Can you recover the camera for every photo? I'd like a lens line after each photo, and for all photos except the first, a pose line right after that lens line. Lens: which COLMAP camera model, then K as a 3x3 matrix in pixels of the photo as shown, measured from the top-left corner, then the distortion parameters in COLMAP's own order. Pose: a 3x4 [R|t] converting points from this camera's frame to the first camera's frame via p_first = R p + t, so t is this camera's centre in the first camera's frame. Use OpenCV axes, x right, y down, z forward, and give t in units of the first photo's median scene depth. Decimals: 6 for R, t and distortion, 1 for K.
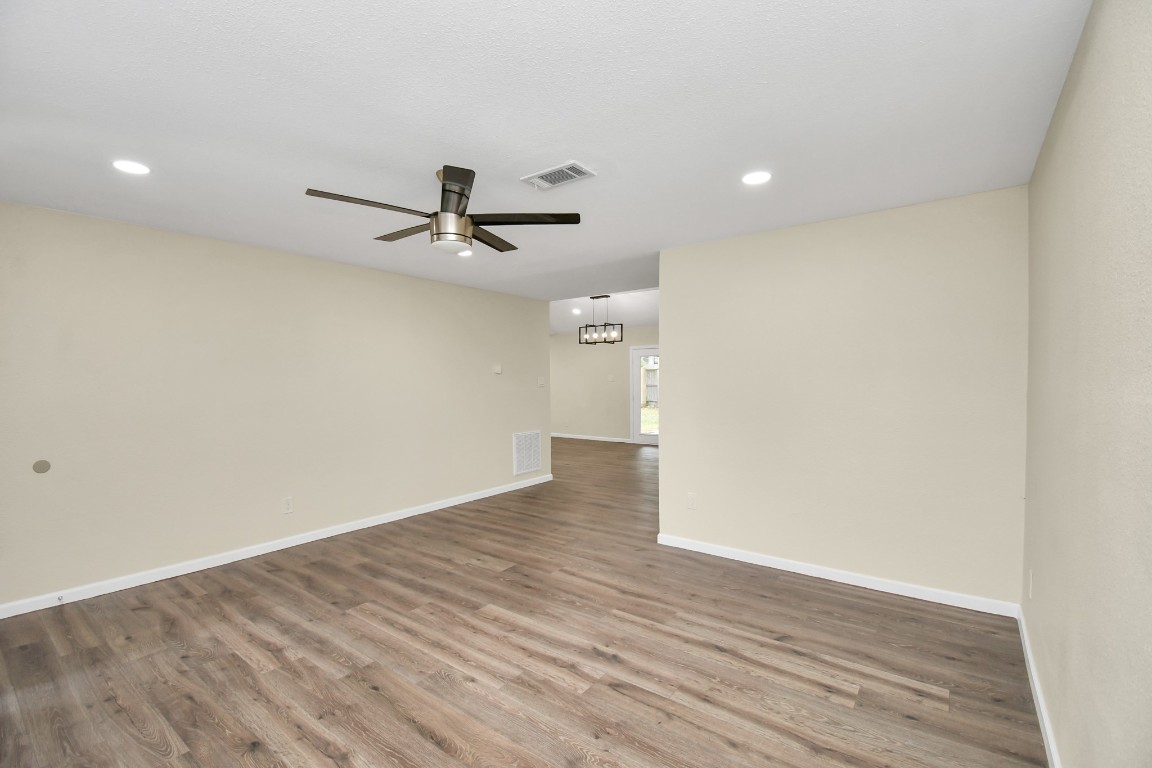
lens RADIAL K [[508.0, 0, 574.1], [0, 508.0, 392.1], [0, 0, 1]] dist [0.028579, -0.027236]
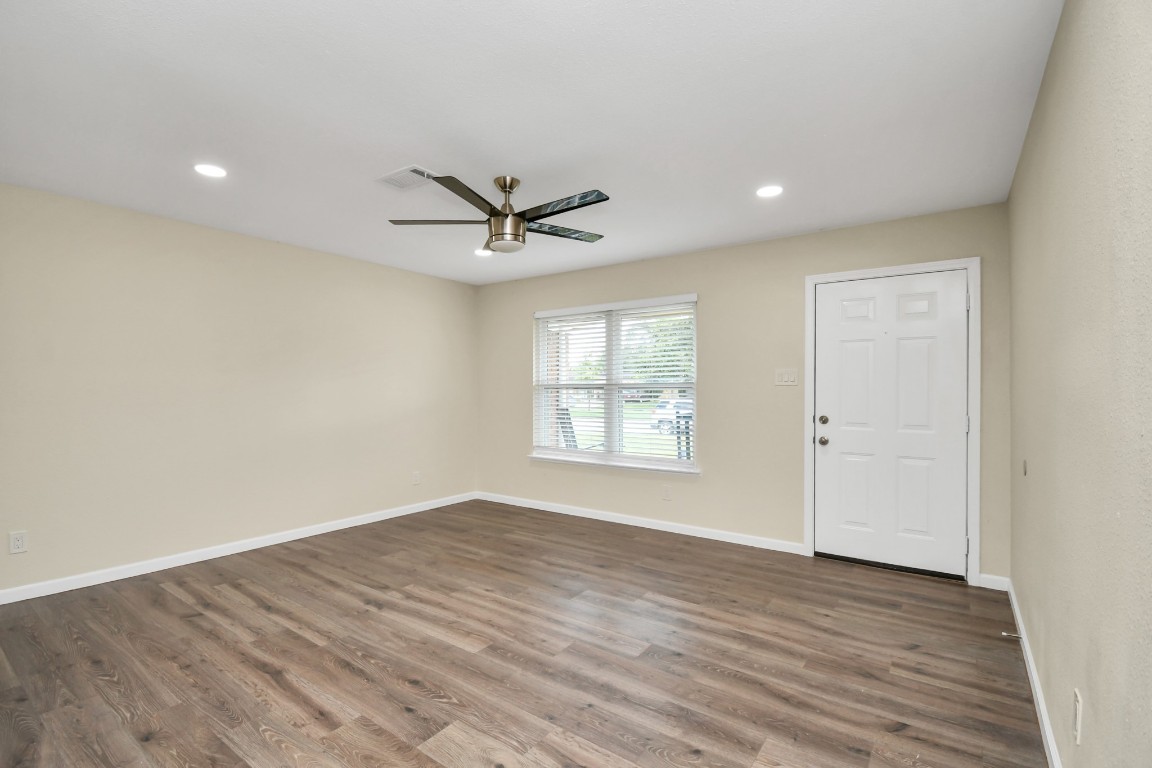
lens RADIAL K [[514.5, 0, 576.0], [0, 514.5, 384.0], [0, 0, 1]] dist [0.025620, -0.027145]
pose [[-0.999561, 0.005269, -0.029153, -0.318676], [0.004863, 0.999890, 0.013994, -0.002615], [0.029223, 0.013846, -0.999477, 1.905885]]
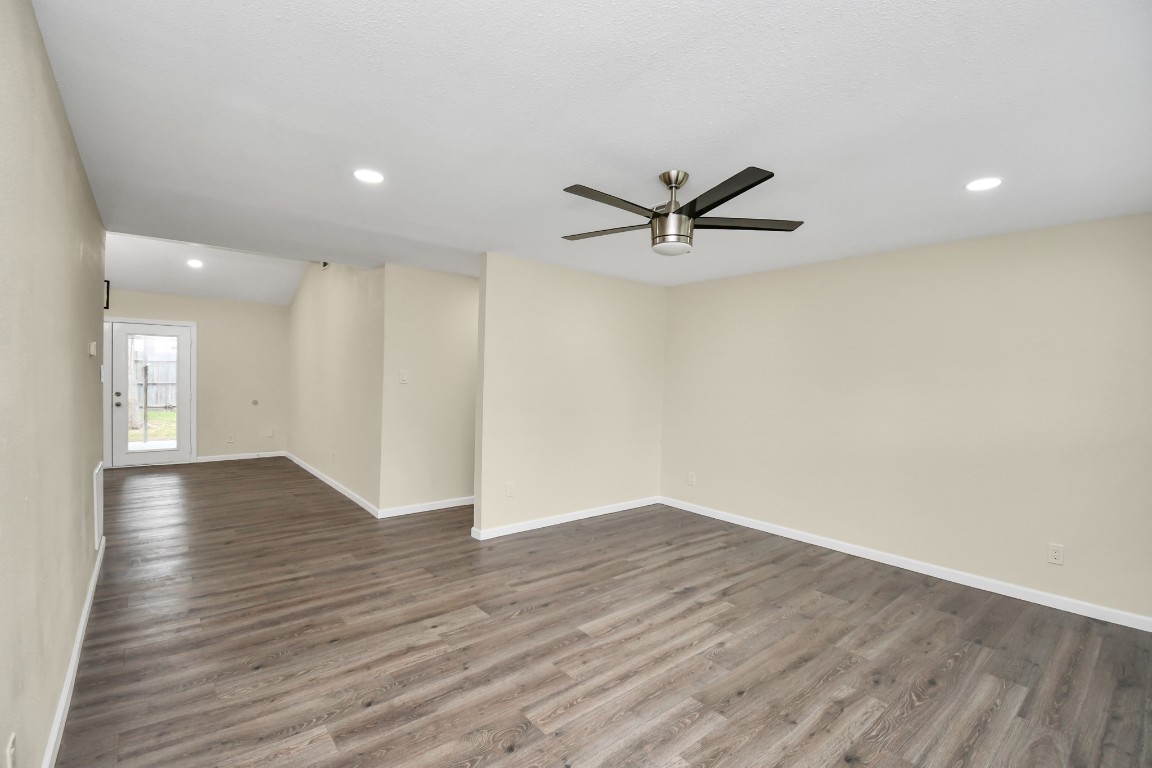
lens RADIAL K [[508.0, 0, 574.1], [0, 508.0, 392.1], [0, 0, 1]] dist [0.028579, -0.027236]
pose [[0.223641, -0.014566, 0.974563, -1.117169], [-0.000513, 0.999886, 0.015063, -0.017964], [-0.974671, -0.003868, 0.223608, 0.859076]]
